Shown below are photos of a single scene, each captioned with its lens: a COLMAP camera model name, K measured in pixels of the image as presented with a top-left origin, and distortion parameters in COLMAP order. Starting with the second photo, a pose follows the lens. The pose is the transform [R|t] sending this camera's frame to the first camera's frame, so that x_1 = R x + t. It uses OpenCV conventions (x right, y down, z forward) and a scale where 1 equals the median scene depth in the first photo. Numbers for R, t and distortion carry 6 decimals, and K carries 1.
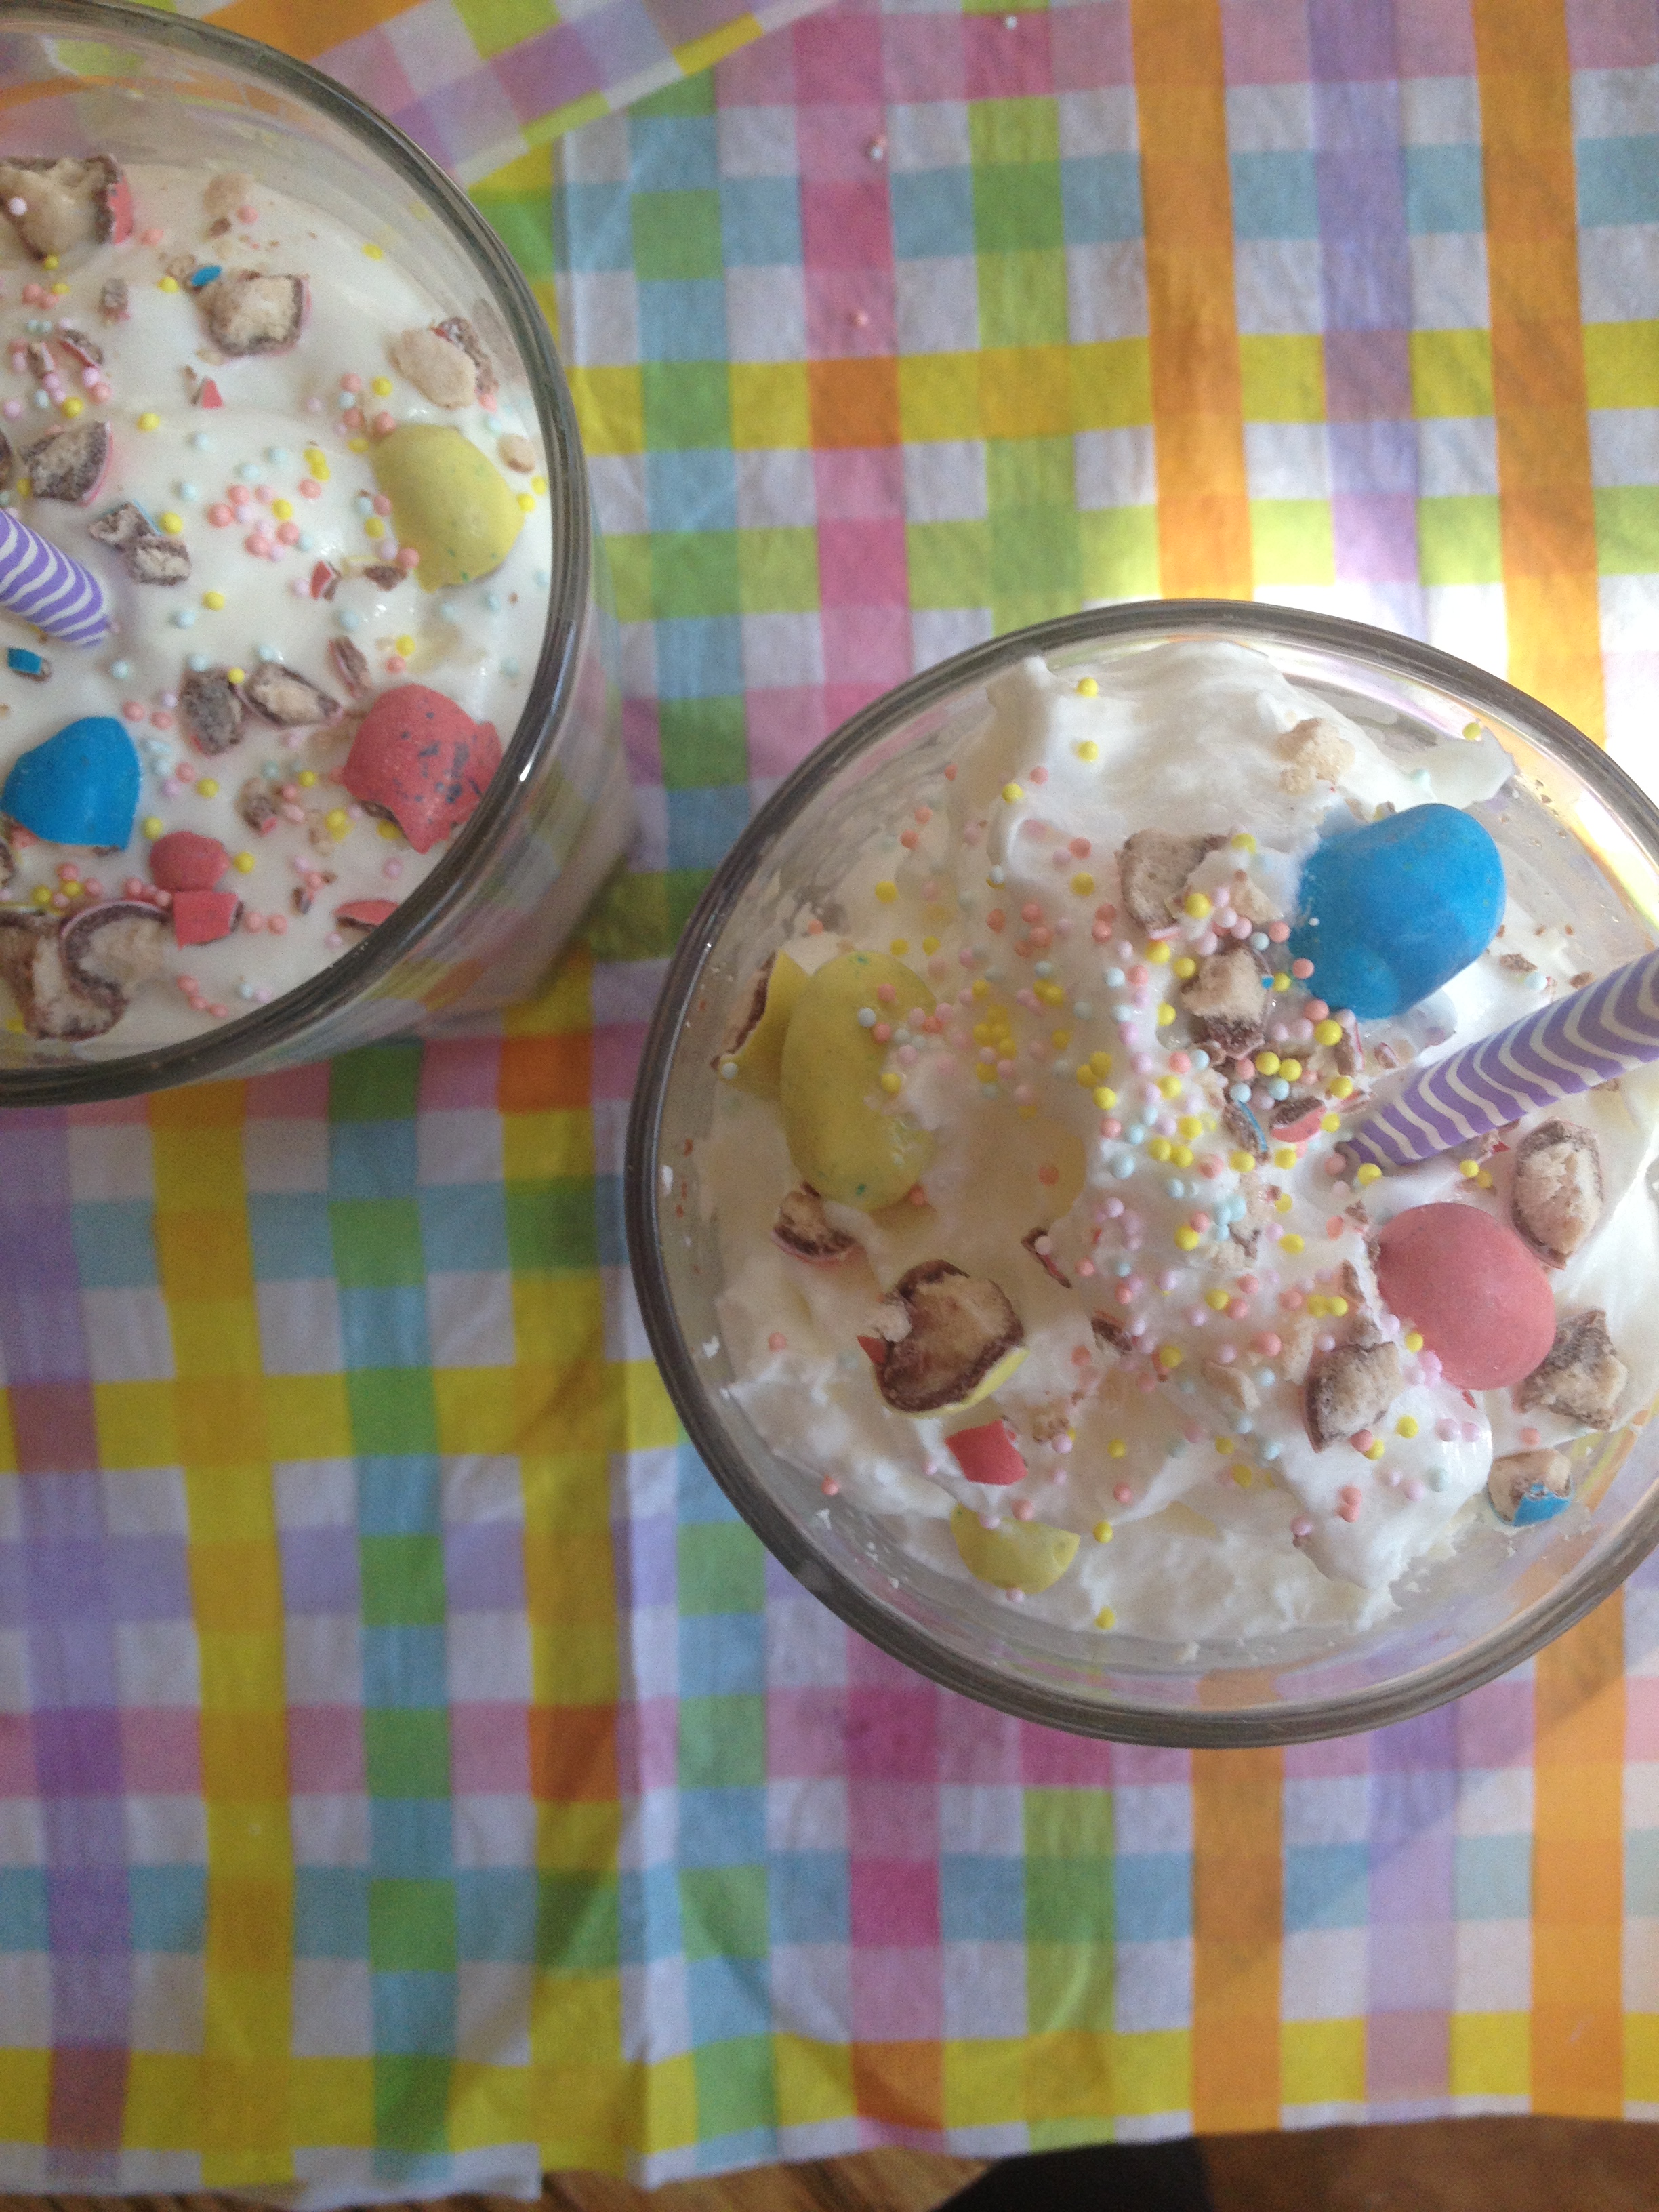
lens RADIAL K [[2238.6, 0, 829.0], [0, 2238.6, 1106.4], [0, 0, 1]] dist [-0.129243, 0.000000]
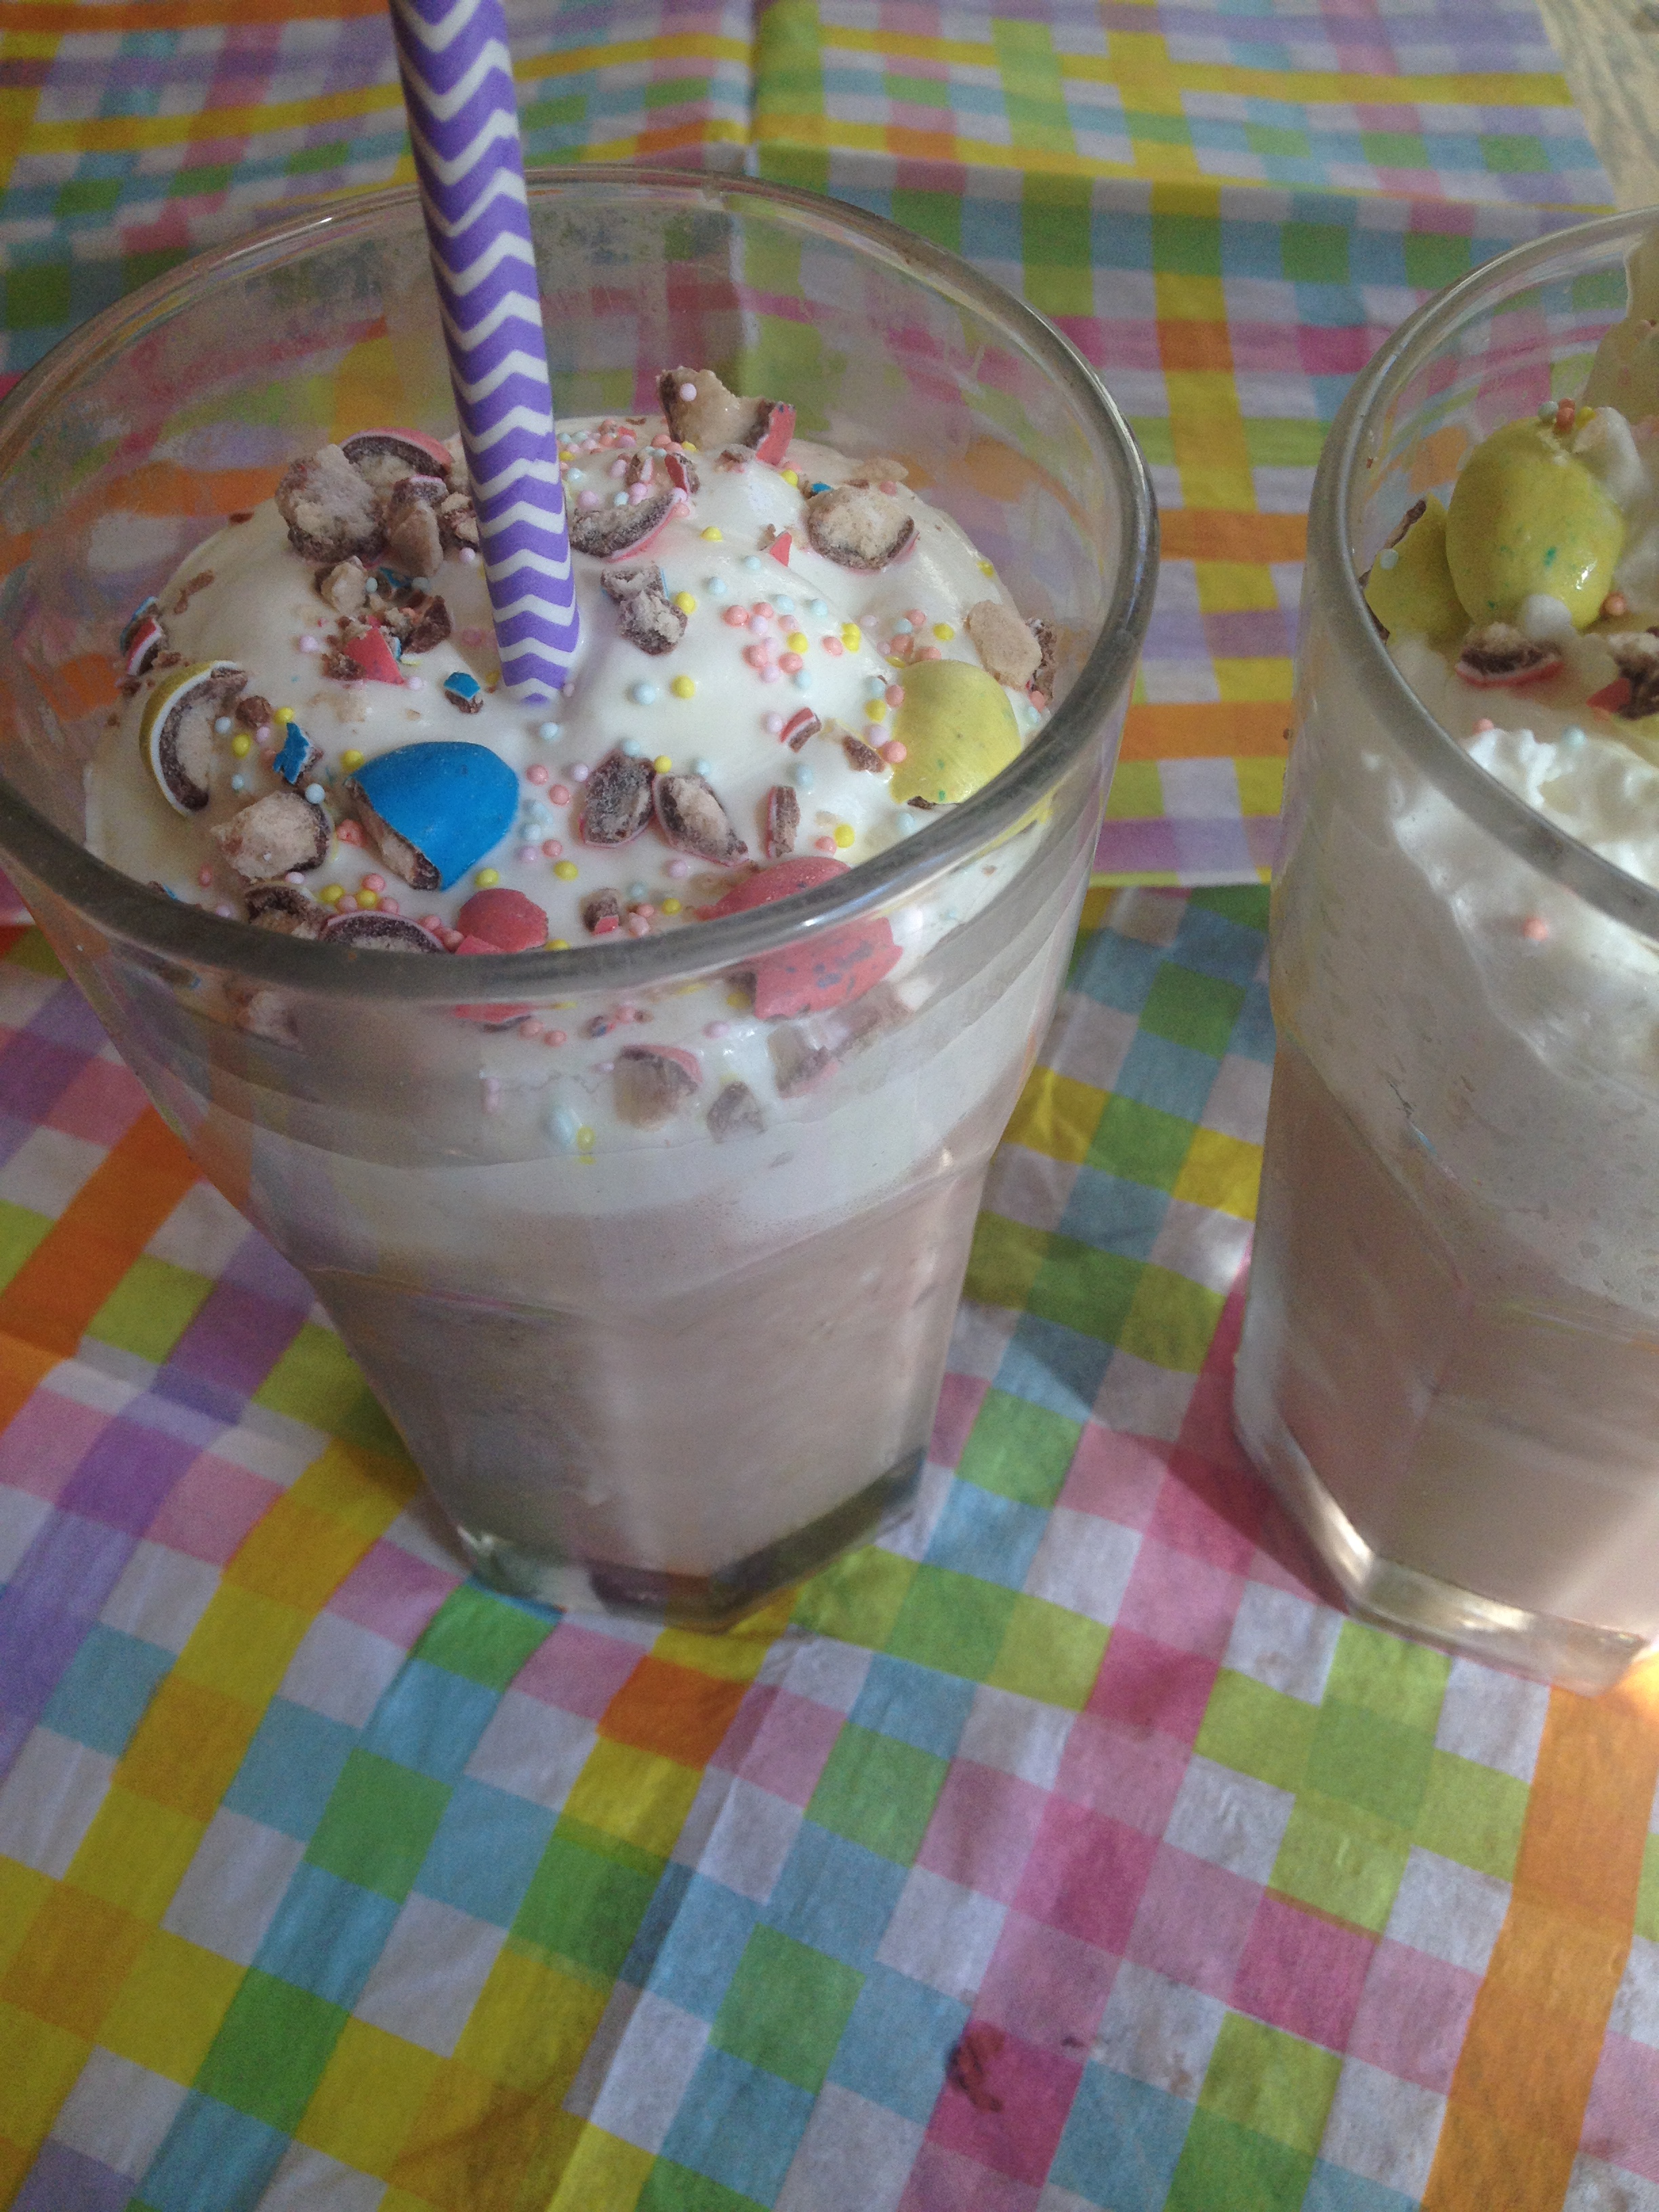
lens RADIAL K [[2238.6, 0, 832.7], [0, 2238.6, 1106.1], [0, 0, 1]] dist [-0.129243, 0.000000]
pose [[0.897462, 0.367505, -0.243930, 0.060413], [-0.440855, 0.729232, -0.523323, 0.340448], [-0.014442, 0.577200, 0.816475, 0.346460]]
